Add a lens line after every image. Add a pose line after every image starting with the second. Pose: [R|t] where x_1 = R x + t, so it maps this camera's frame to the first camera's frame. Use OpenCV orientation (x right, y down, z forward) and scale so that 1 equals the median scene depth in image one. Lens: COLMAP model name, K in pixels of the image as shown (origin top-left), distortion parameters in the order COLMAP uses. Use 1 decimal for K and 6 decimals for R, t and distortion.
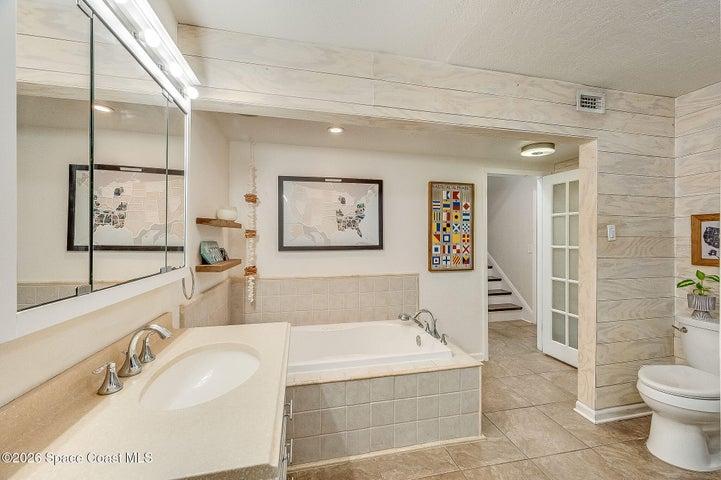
lens RADIAL K [[290.6, 0, 359.4], [0, 290.6, 241.7], [0, 0, 1]] dist [-0.000269, -0.000038]
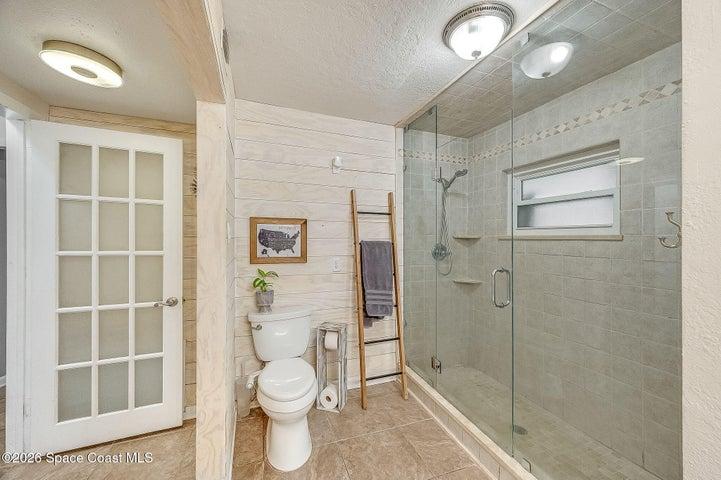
lens RADIAL K [[283.3, 0, 364.6], [0, 283.3, 239.6], [0, 0, 1]] dist [-0.000970, -0.000261]
pose [[-0.163664, -0.005528, 0.986501, 0.054735], [0.005673, 0.999962, 0.006544, -0.013887], [-0.986500, 0.006668, -0.163627, 0.744990]]
